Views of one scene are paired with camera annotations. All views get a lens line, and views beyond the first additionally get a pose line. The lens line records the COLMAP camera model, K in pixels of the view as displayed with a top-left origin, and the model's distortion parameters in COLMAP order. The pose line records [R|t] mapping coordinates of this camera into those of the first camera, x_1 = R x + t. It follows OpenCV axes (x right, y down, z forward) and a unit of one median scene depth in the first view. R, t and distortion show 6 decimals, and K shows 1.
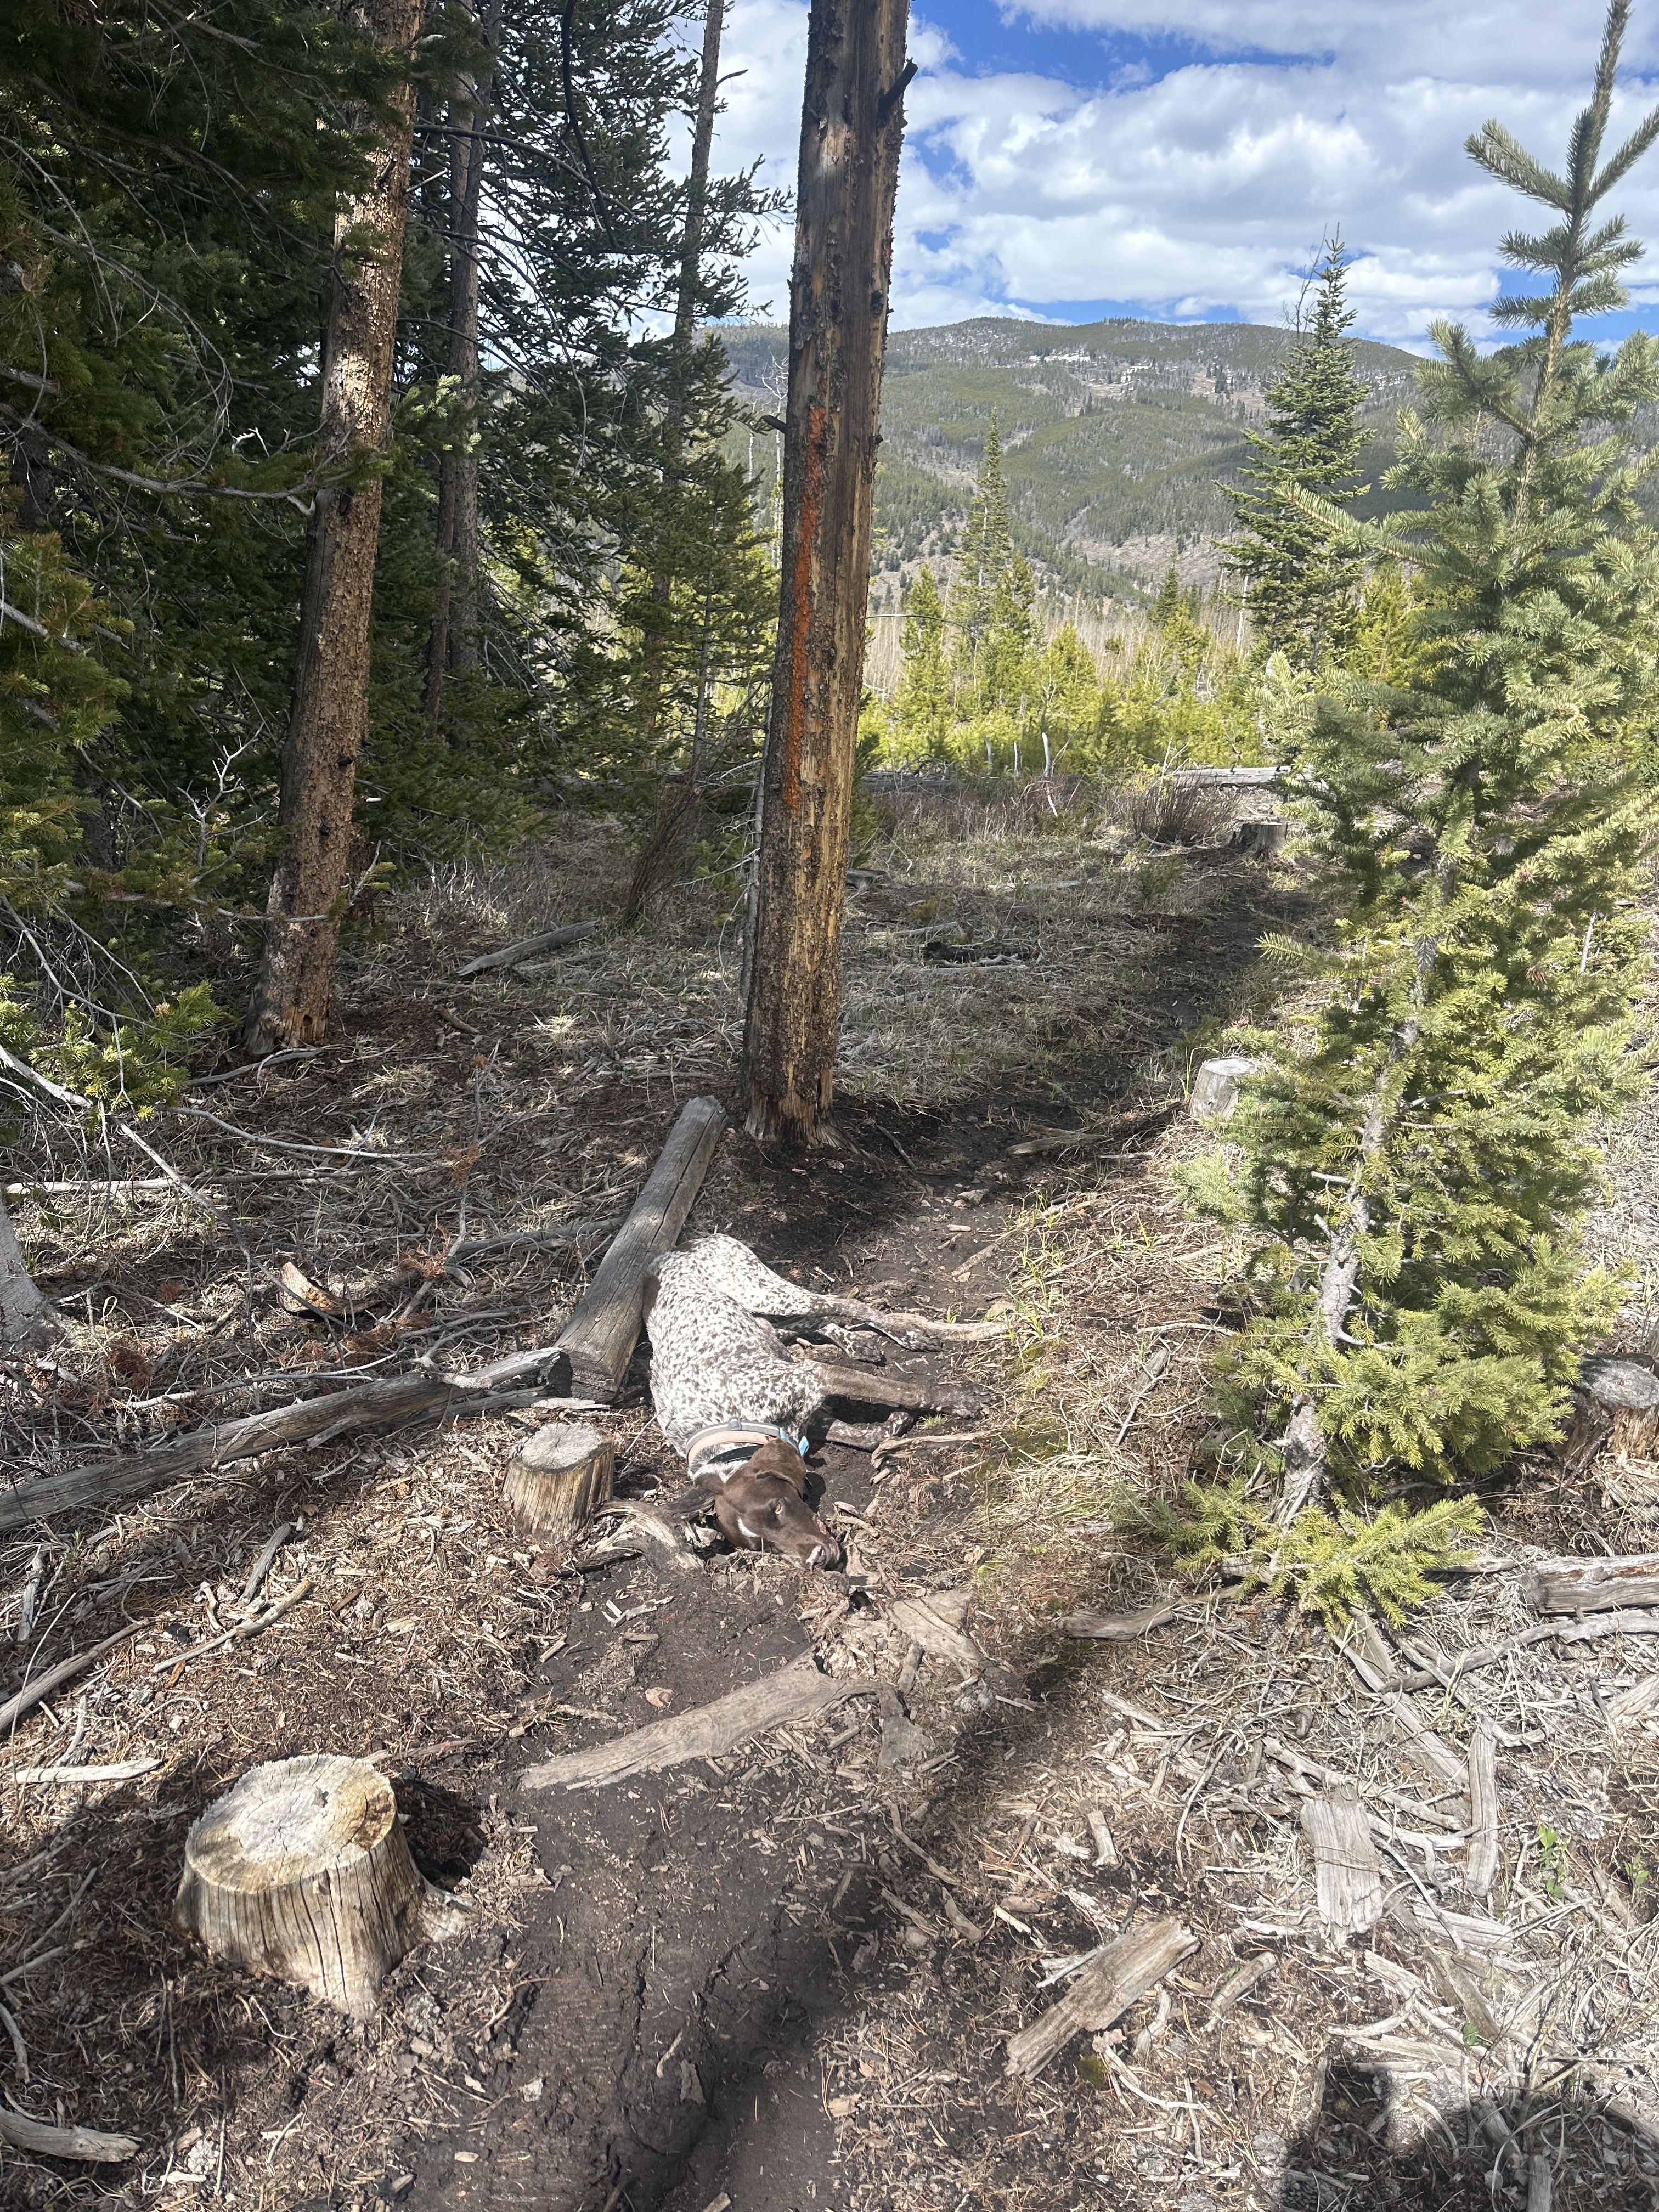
lens RADIAL K [[1538.2, 0, 829.5], [0, 1538.2, 1106.0], [0, 0, 1]] dist [0.076350, -0.109429]
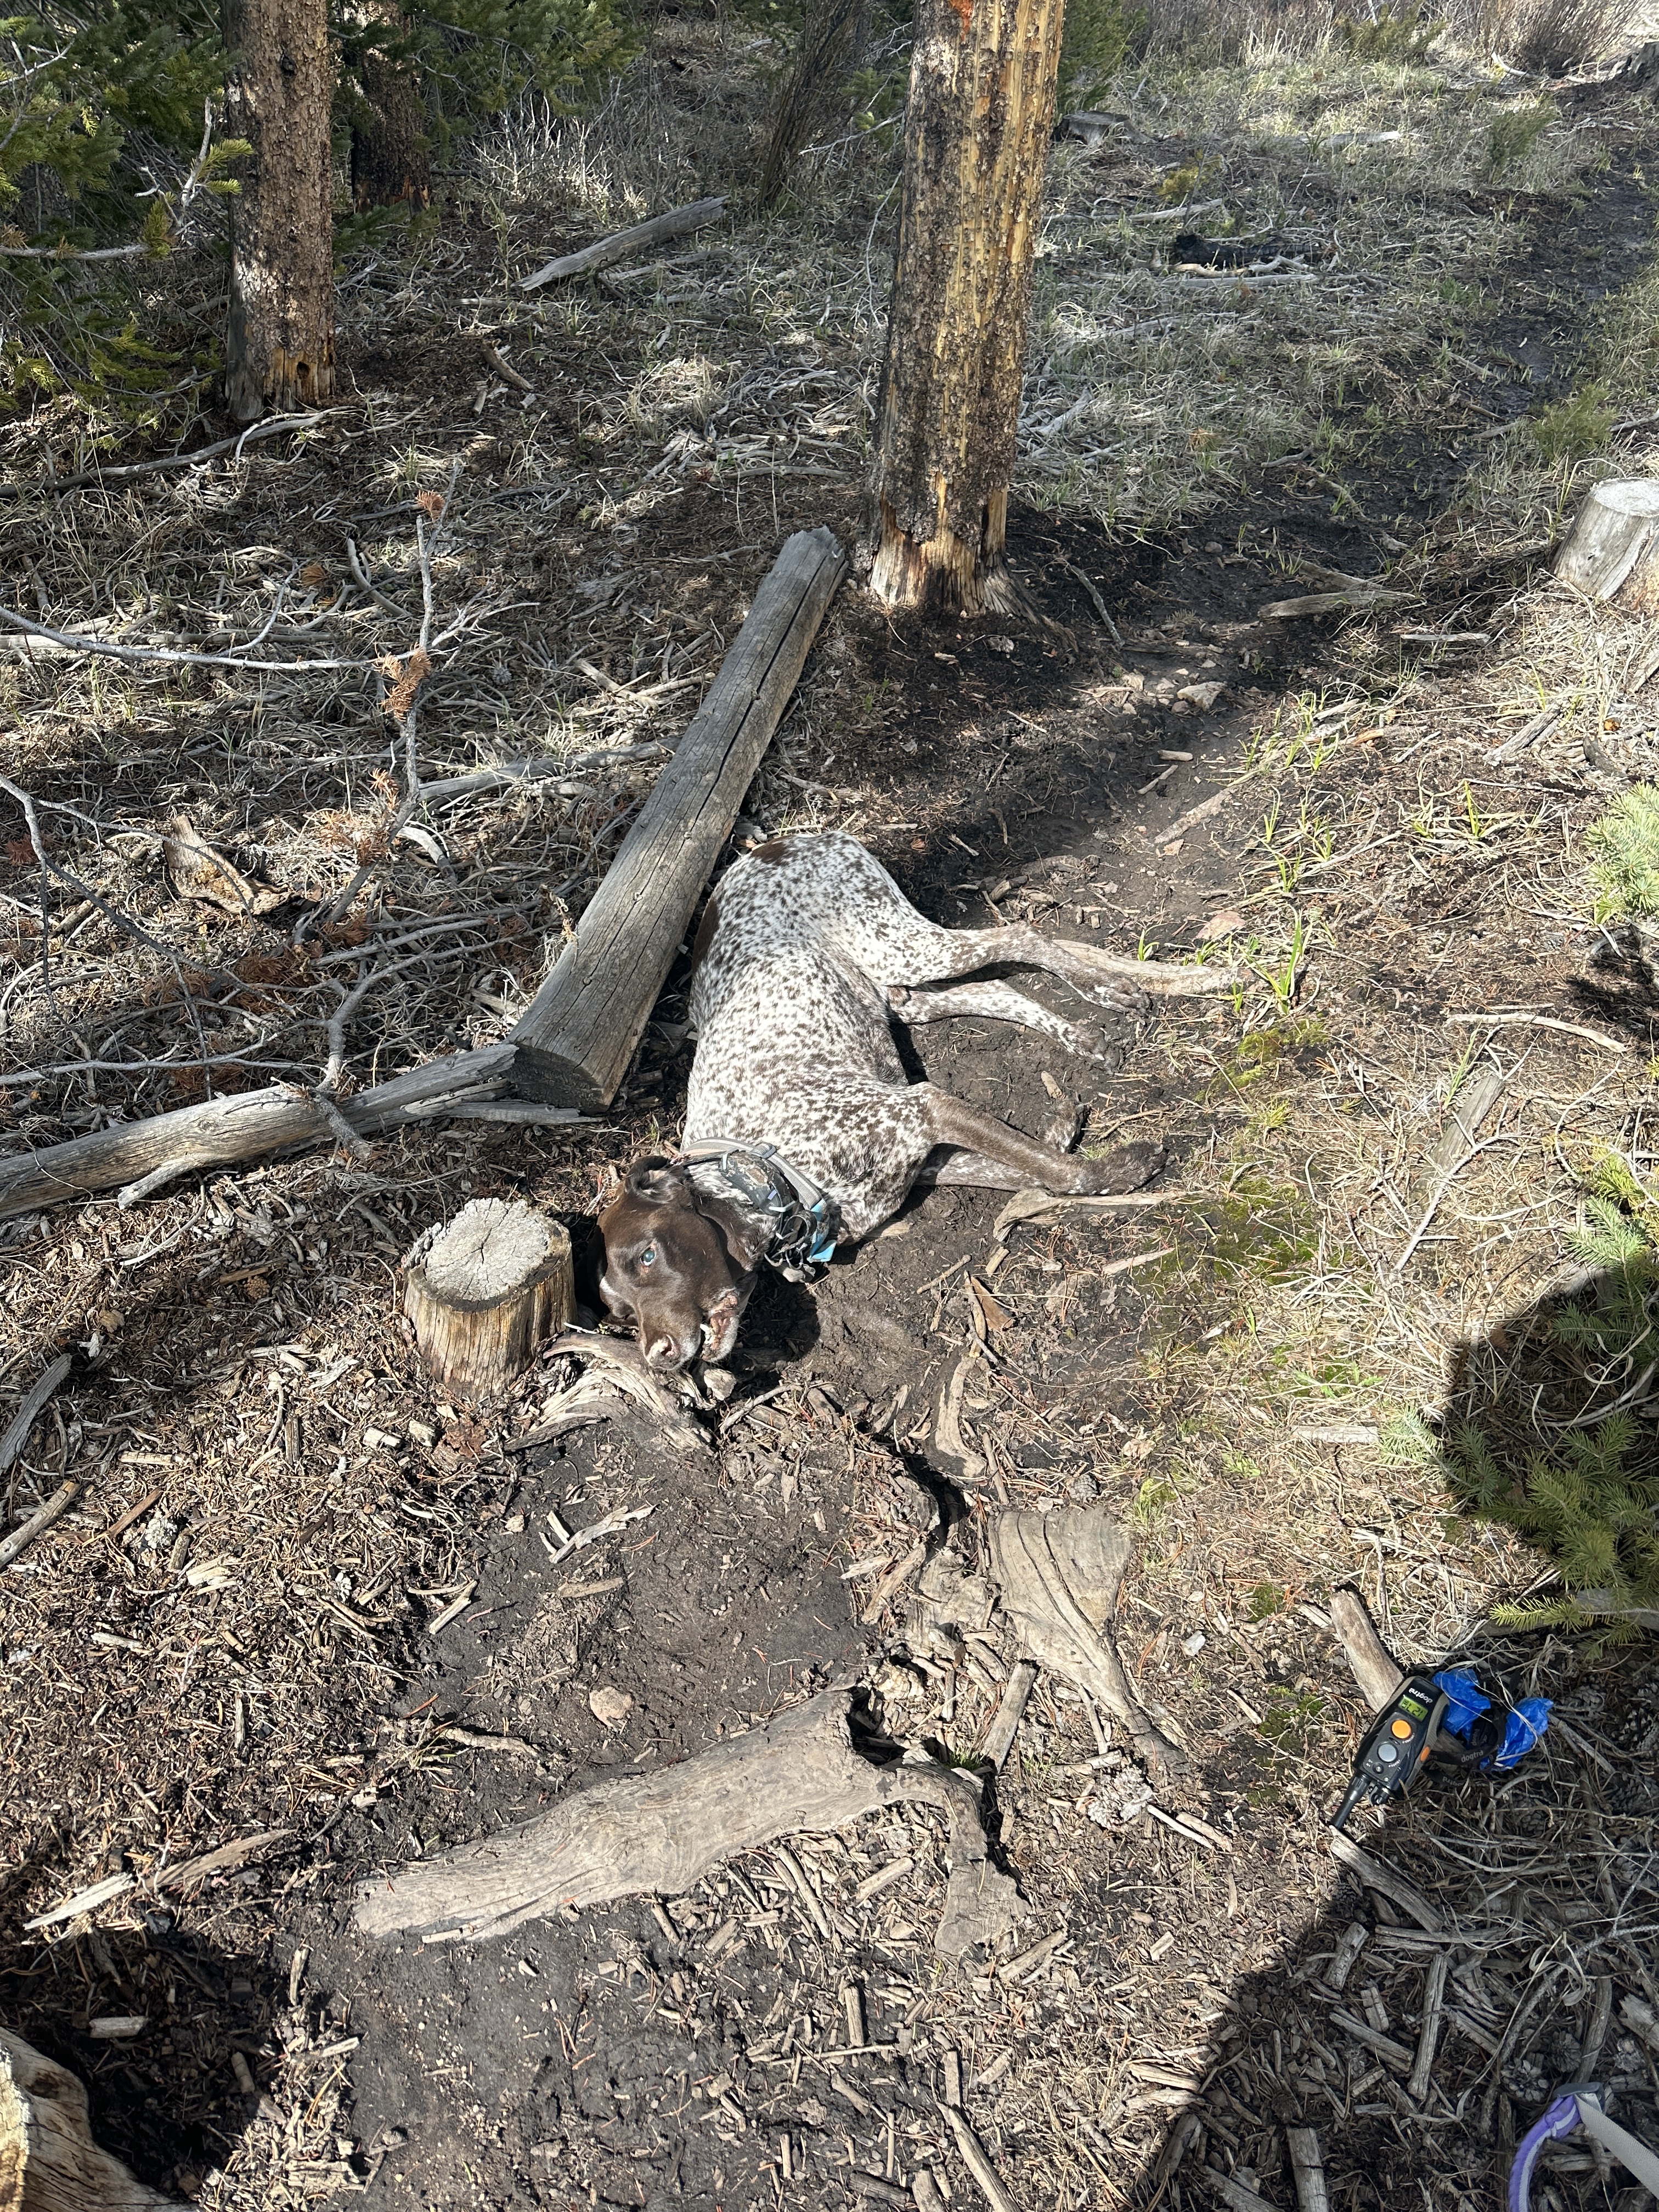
lens RADIAL K [[1538.2, 0, 829.5], [0, 1538.2, 1106.0], [0, 0, 1]] dist [0.076350, -0.109429]
pose [[0.991820, 0.067136, -0.108564, 0.028472], [-0.016857, 0.911954, 0.409946, -0.094632], [0.126527, -0.404762, 0.905626, 0.485747]]
